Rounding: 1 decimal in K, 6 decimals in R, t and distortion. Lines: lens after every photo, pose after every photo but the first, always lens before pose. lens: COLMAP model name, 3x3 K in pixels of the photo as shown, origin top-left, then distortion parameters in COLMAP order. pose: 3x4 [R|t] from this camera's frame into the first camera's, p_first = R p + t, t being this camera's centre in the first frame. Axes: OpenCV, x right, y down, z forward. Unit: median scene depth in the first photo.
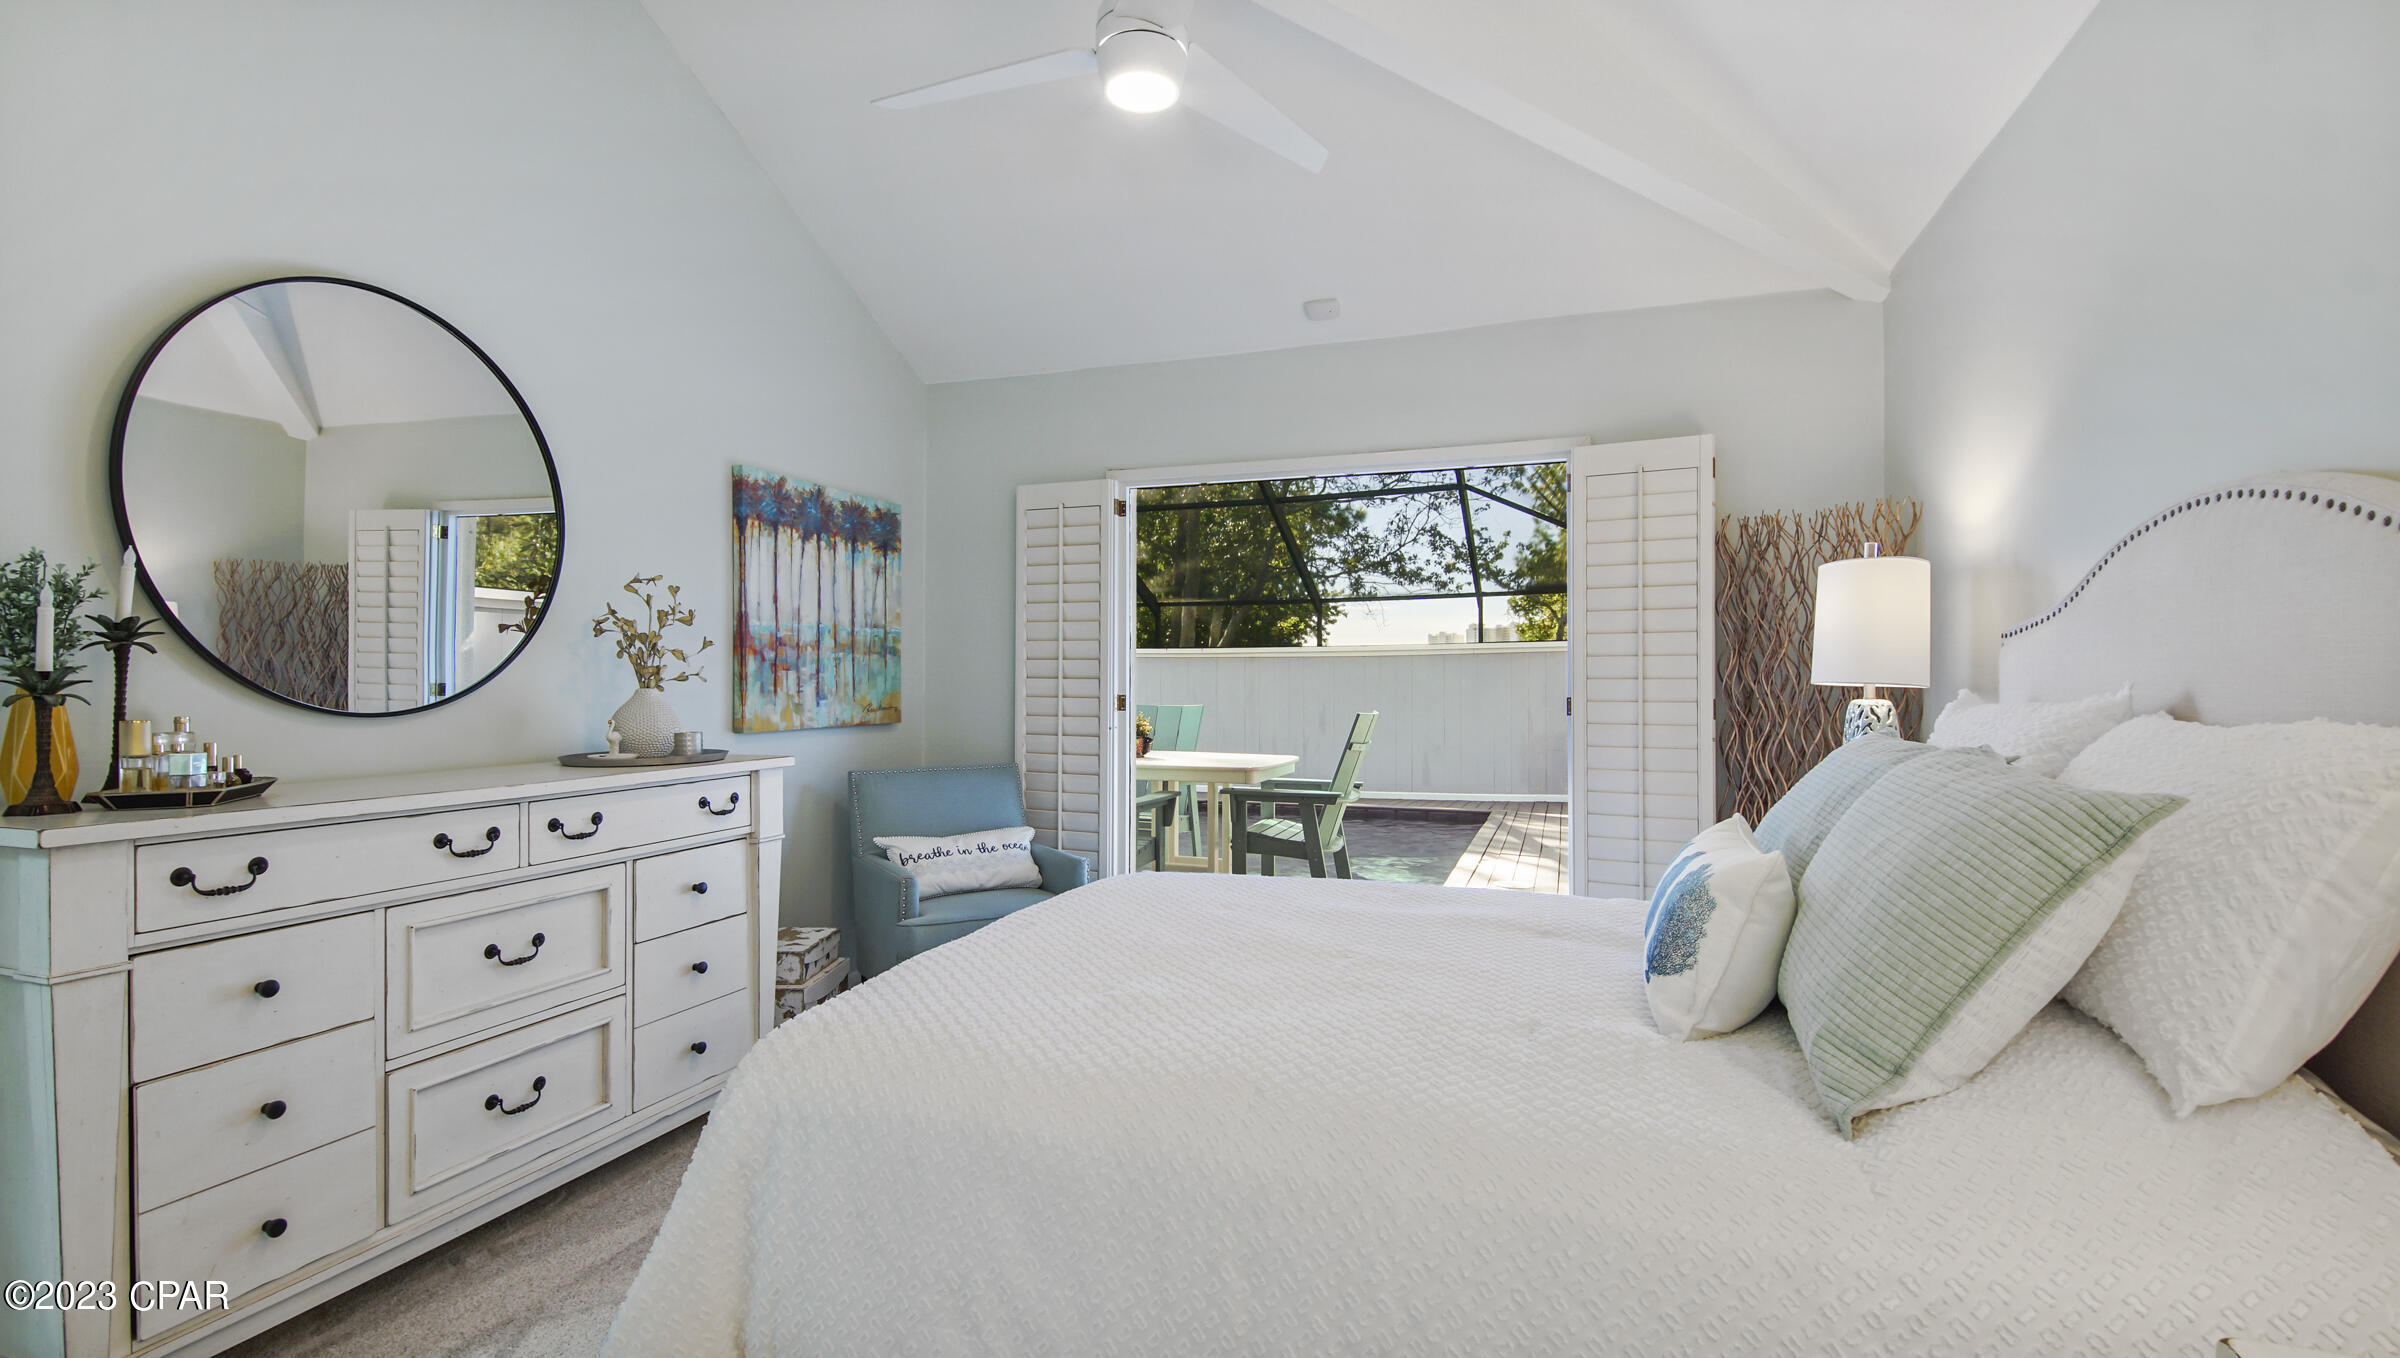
lens RADIAL K [[1023.0, 0, 1199.9], [0, 1023.0, 692.8], [0, 0, 1]] dist [-0.000020, -0.000020]
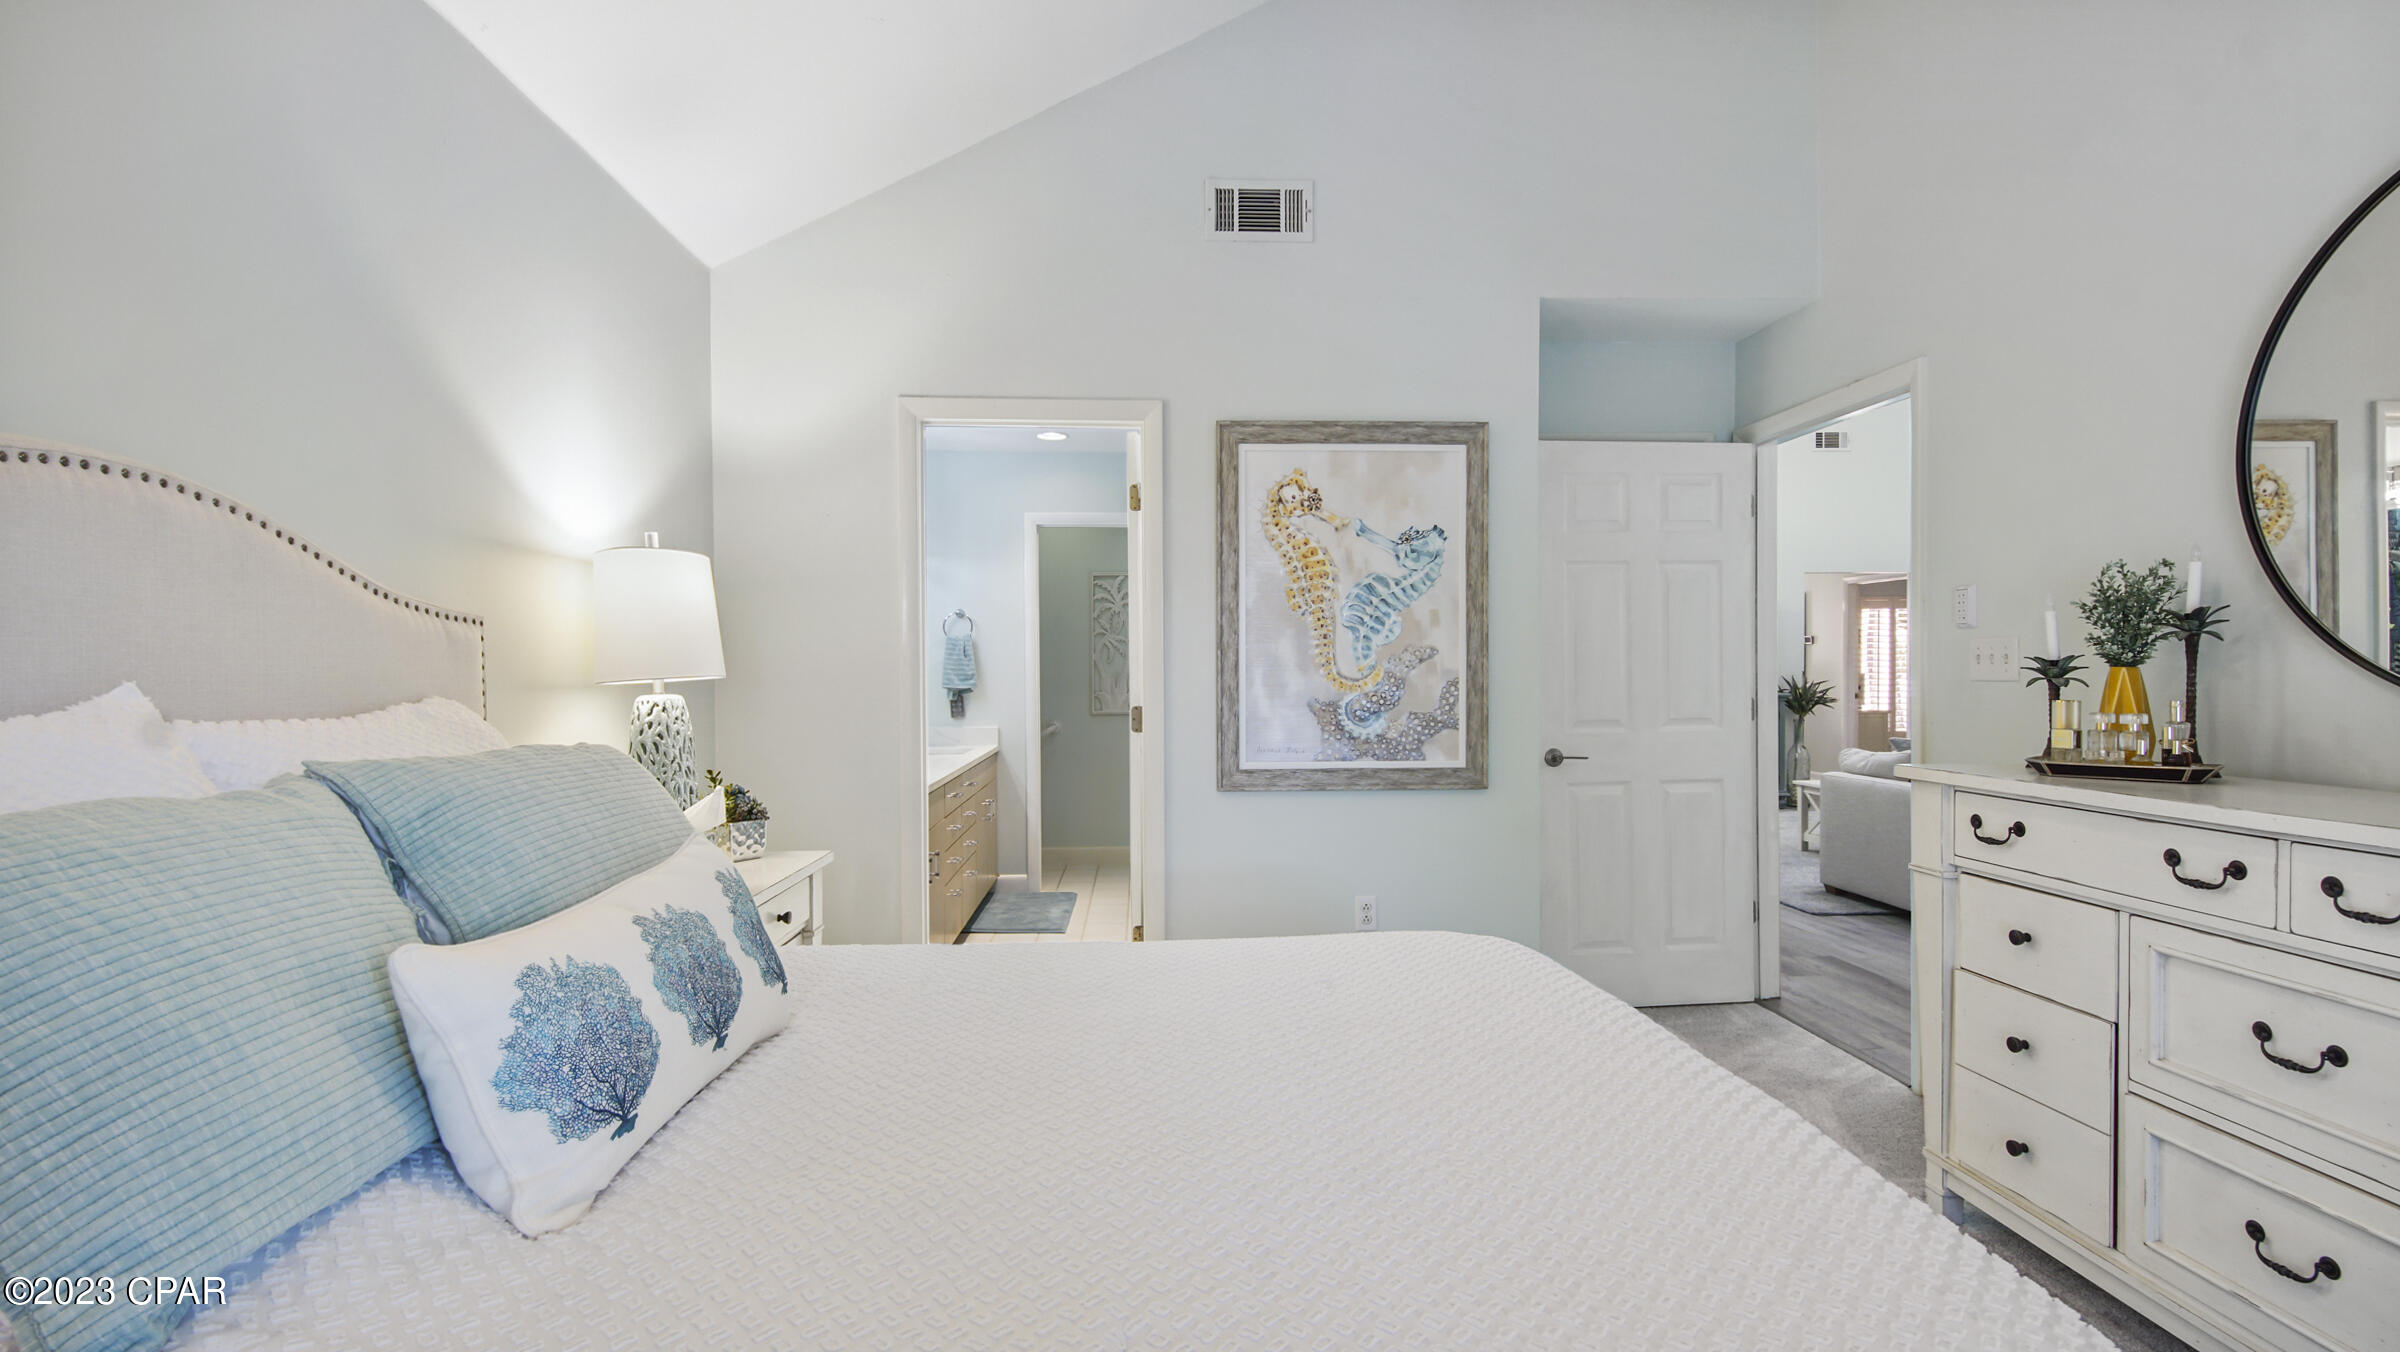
lens RADIAL K [[1050.4, 0, 1192.9], [0, 1050.4, 672.5], [0, 0, 1]] dist [0.033496, -0.020390]
pose [[-0.925562, 0.007530, -0.378520, 0.366446], [0.002590, 0.999905, 0.013559, -0.023753], [0.378586, 0.011569, -0.925494, 1.636224]]
